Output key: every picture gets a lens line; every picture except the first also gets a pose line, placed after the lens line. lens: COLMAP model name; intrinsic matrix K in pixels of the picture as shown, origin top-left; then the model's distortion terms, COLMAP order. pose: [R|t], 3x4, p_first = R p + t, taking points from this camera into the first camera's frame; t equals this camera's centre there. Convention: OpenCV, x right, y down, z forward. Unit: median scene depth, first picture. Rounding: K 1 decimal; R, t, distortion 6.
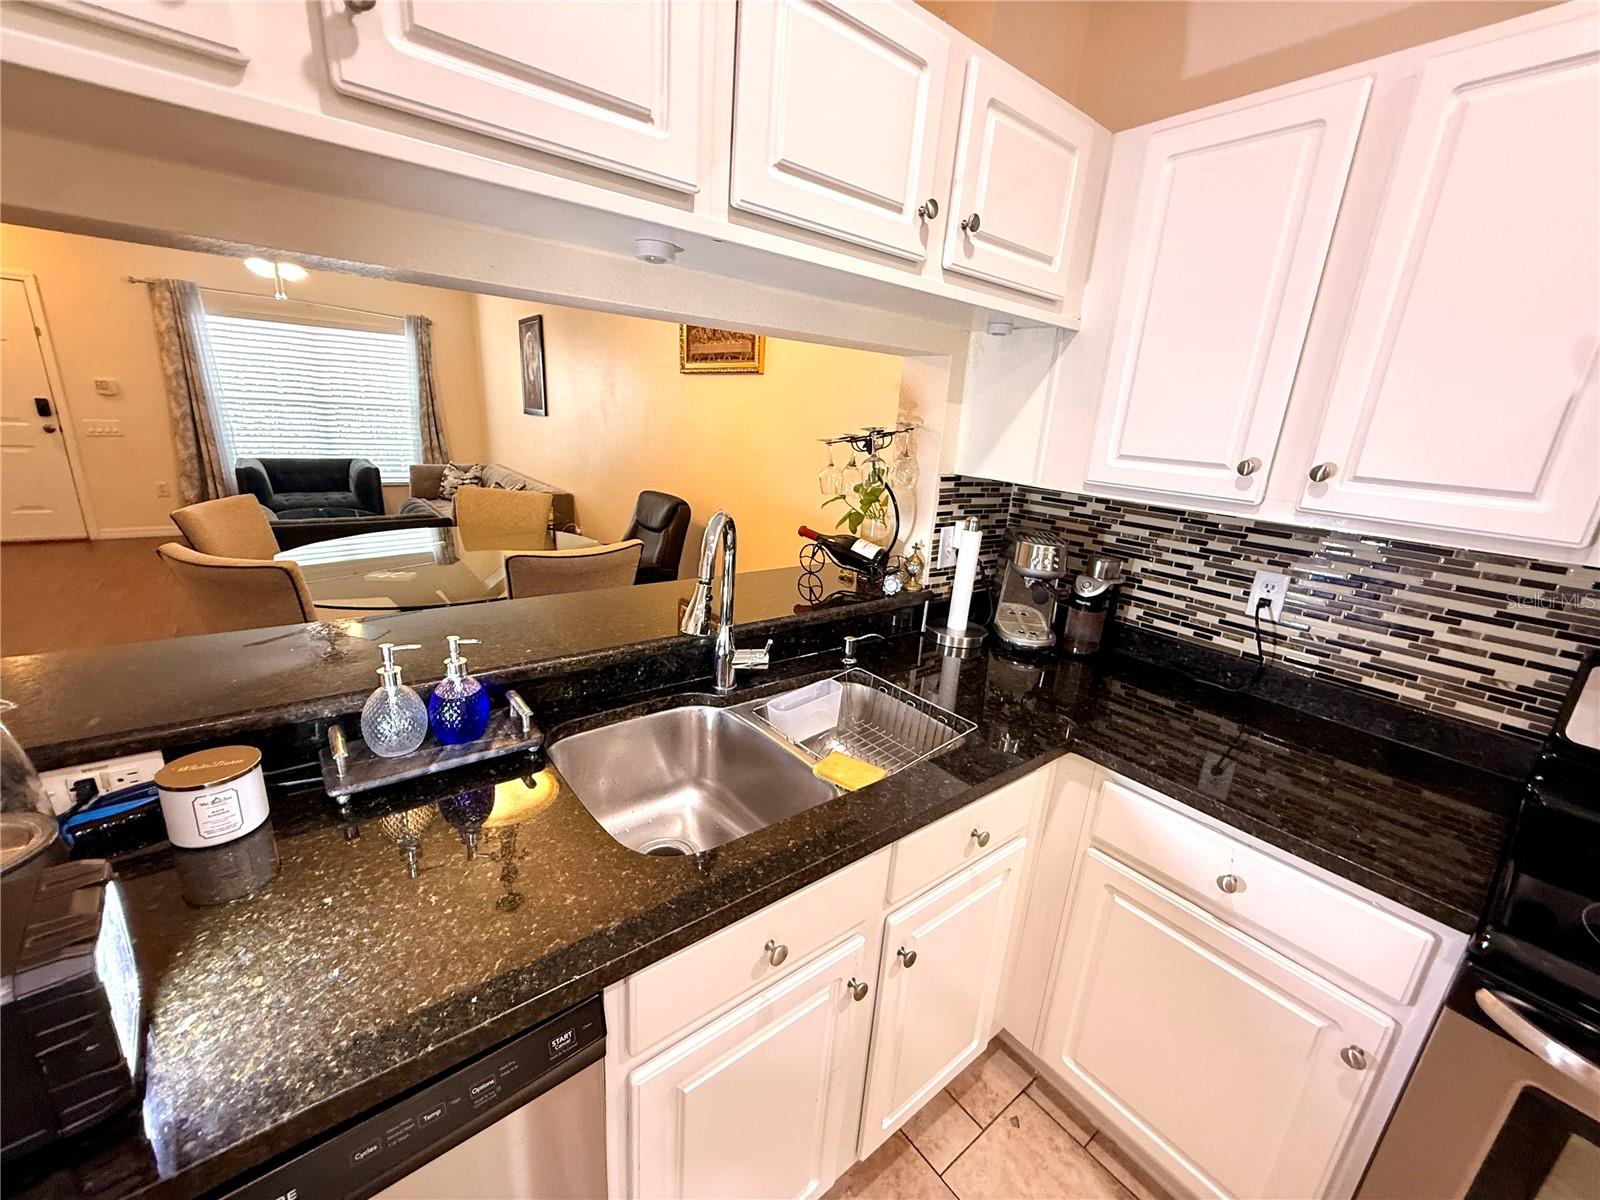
lens RADIAL K [[639.2, 0, 798.7], [0, 639.2, 601.9], [0, 0, 1]] dist [0.000201, -0.000266]
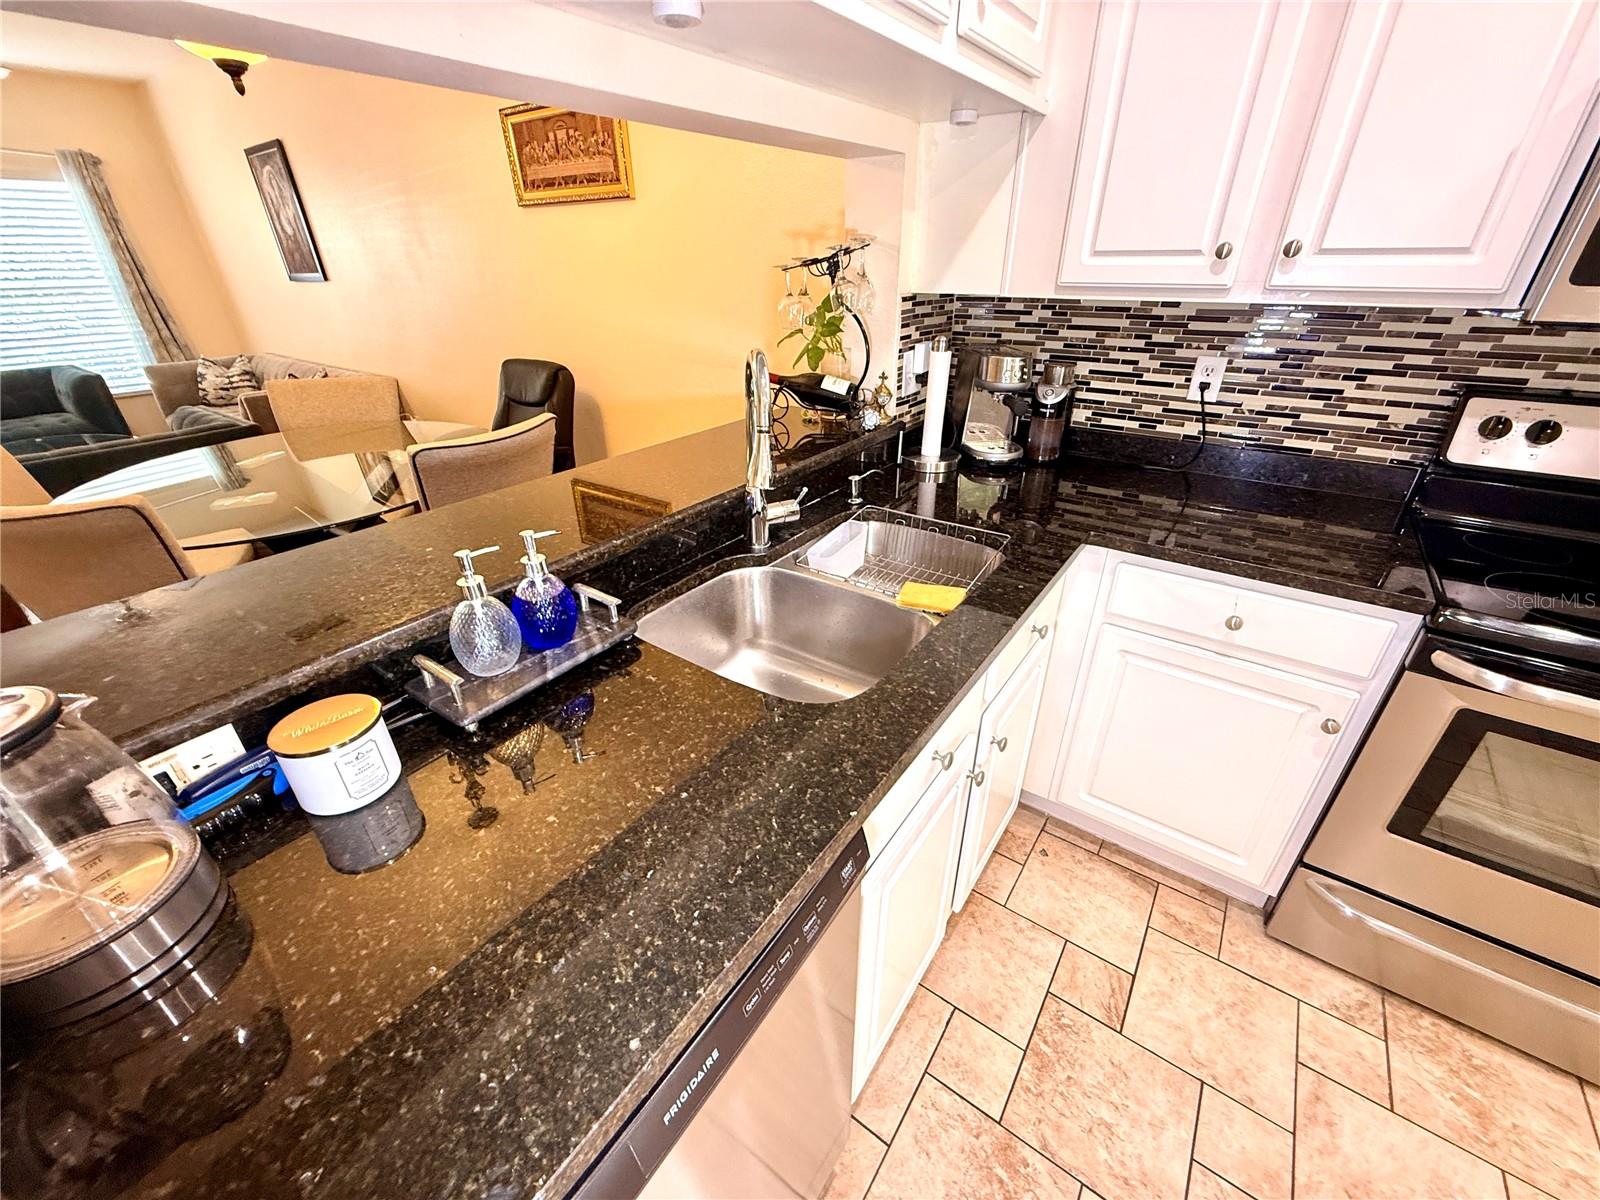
lens RADIAL K [[639.2, 0, 798.3], [0, 639.2, 602.3], [0, 0, 1]] dist [0.000201, -0.000266]
pose [[0.958113, -0.197633, 0.207270, -0.253869], [0.148360, 0.961562, 0.231056, 0.000864], [-0.244968, -0.190627, 0.950606, 0.042063]]
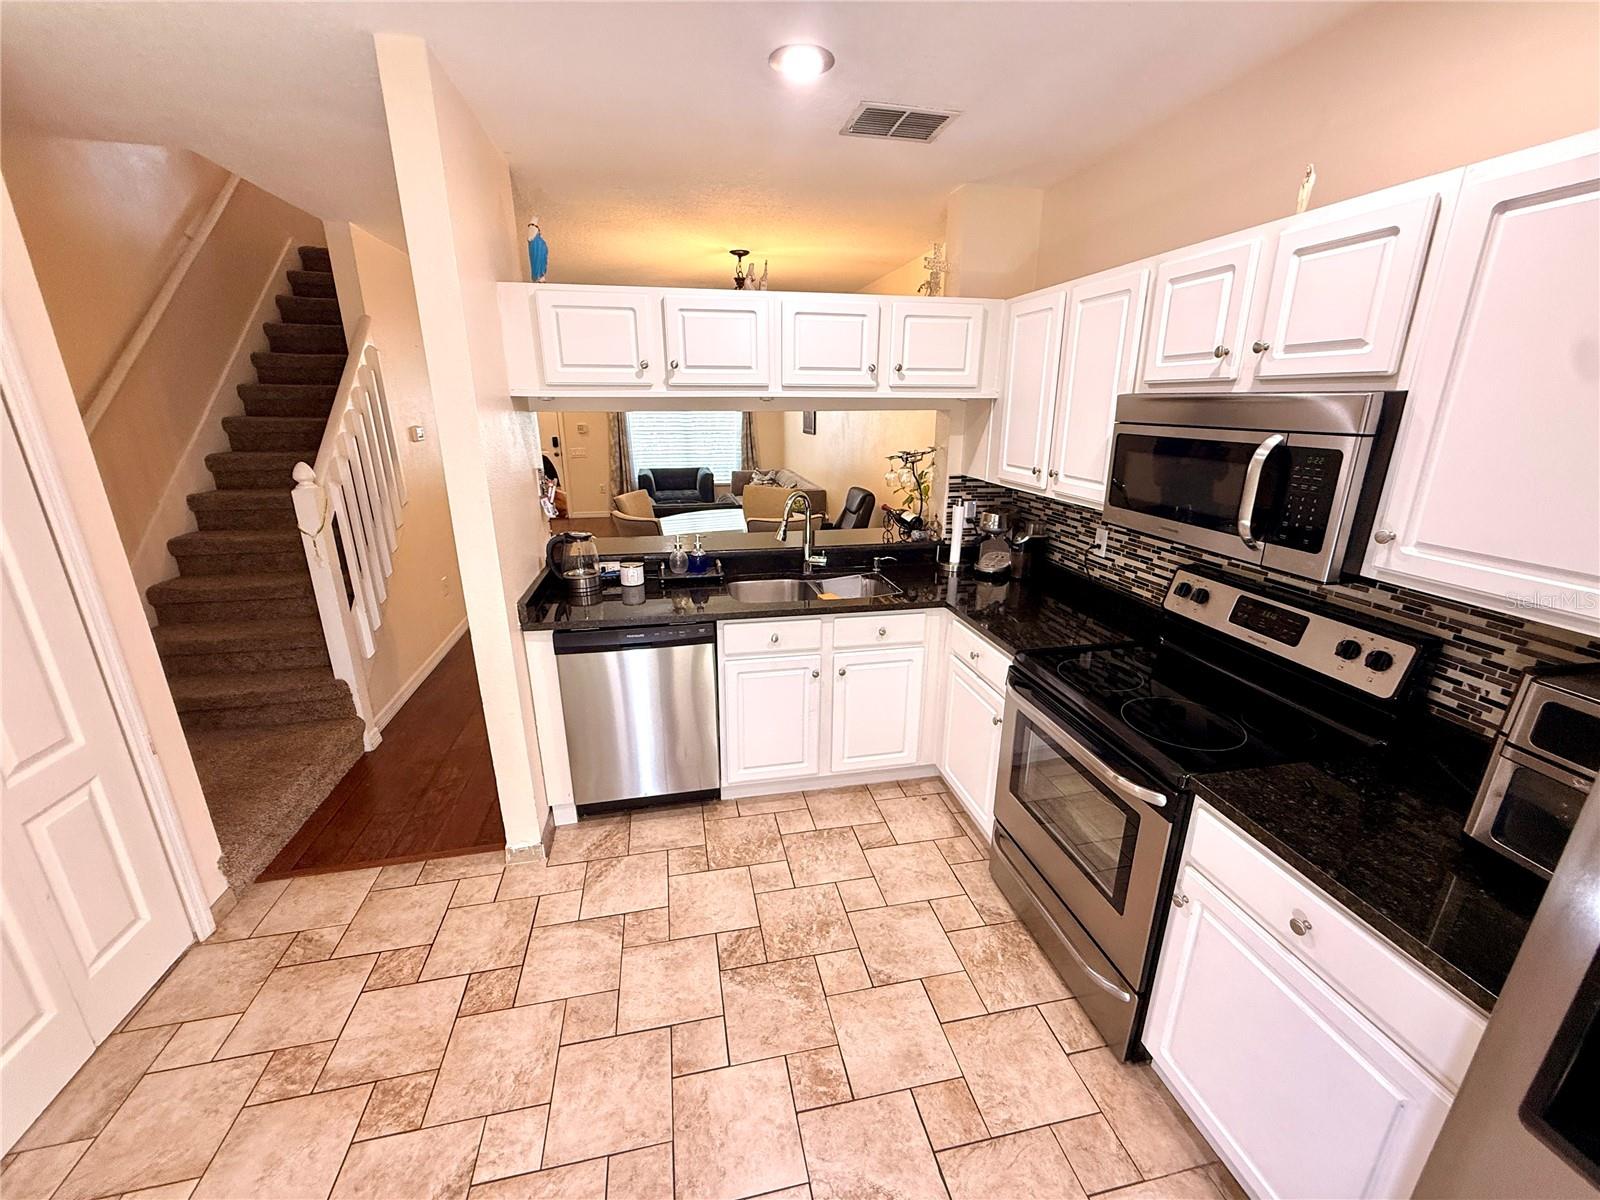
lens RADIAL K [[639.2, 0, 798.9], [0, 639.2, 601.8], [0, 0, 1]] dist [0.000201, -0.000266]
pose [[0.893123, 0.074458, -0.443607, 0.778904], [-0.074334, 0.997076, 0.017697, 0.180358], [0.443628, 0.017169, 0.896047, -0.918122]]
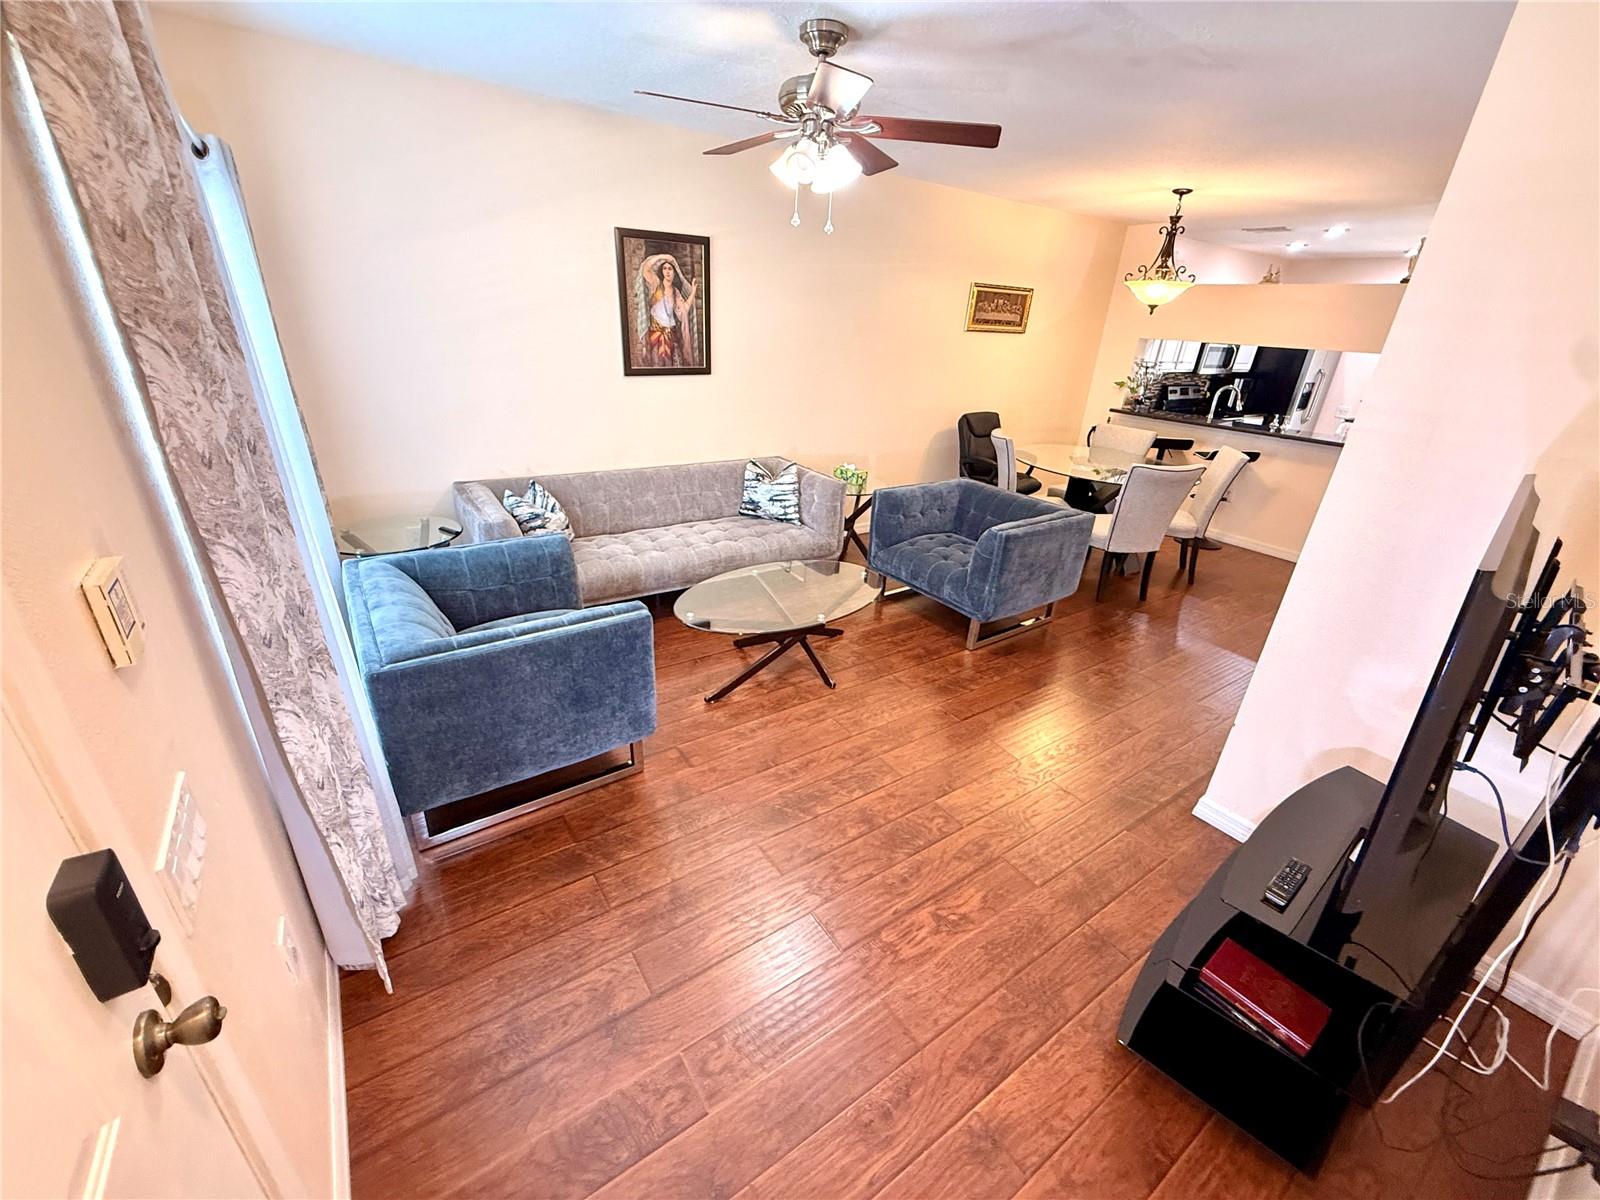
lens RADIAL K [[639.2, 0, 806.0], [0, 639.2, 606.9], [0, 0, 1]] dist [0.000201, -0.000266]
pose [[0.069252, -0.467597, 0.881225, -4.227090], [0.240070, 0.865198, 0.440227, -1.259991], [-0.968282, 0.181069, 0.172173, 2.811188]]
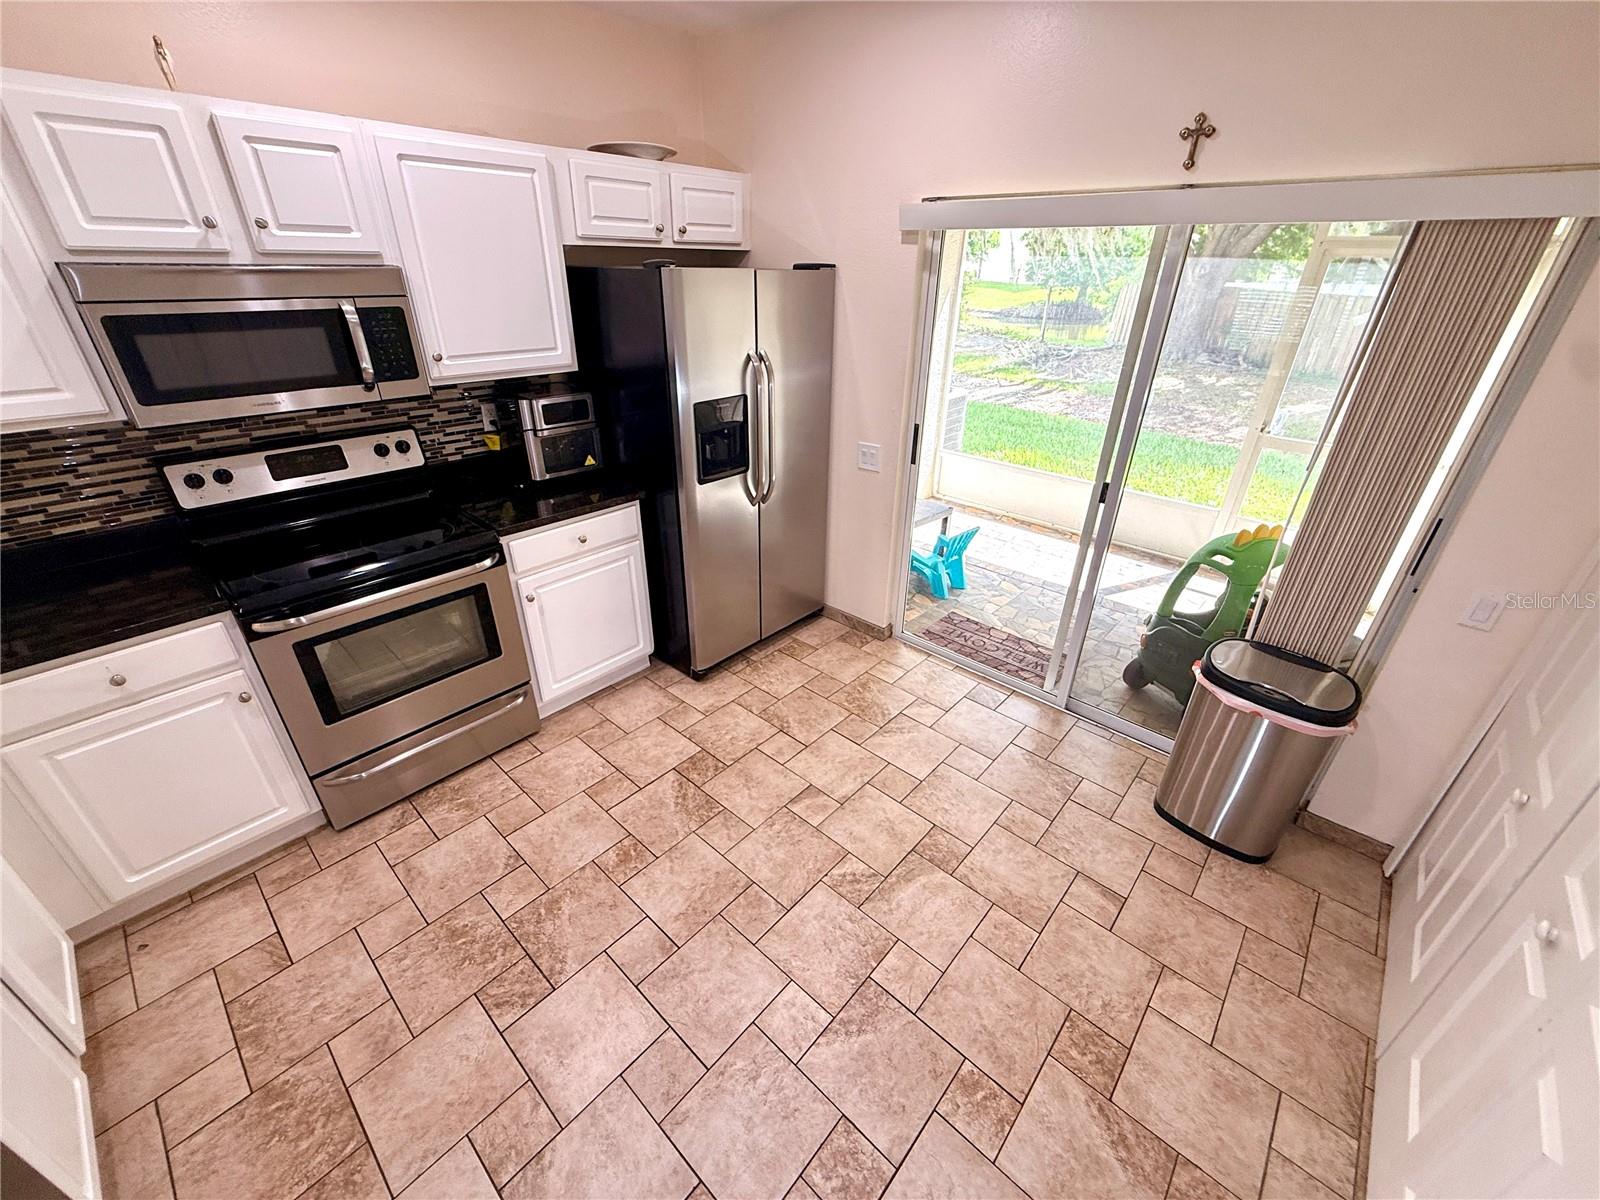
lens RADIAL K [[639.2, 0, 800.0], [0, 639.2, 602.4], [0, 0, 1]] dist [0.000201, -0.000266]
pose [[-0.167584, -0.523363, 0.835468, -0.550809], [0.255654, 0.795392, 0.549539, -0.092236], [-0.952133, 0.305684, 0.000505, -0.431383]]
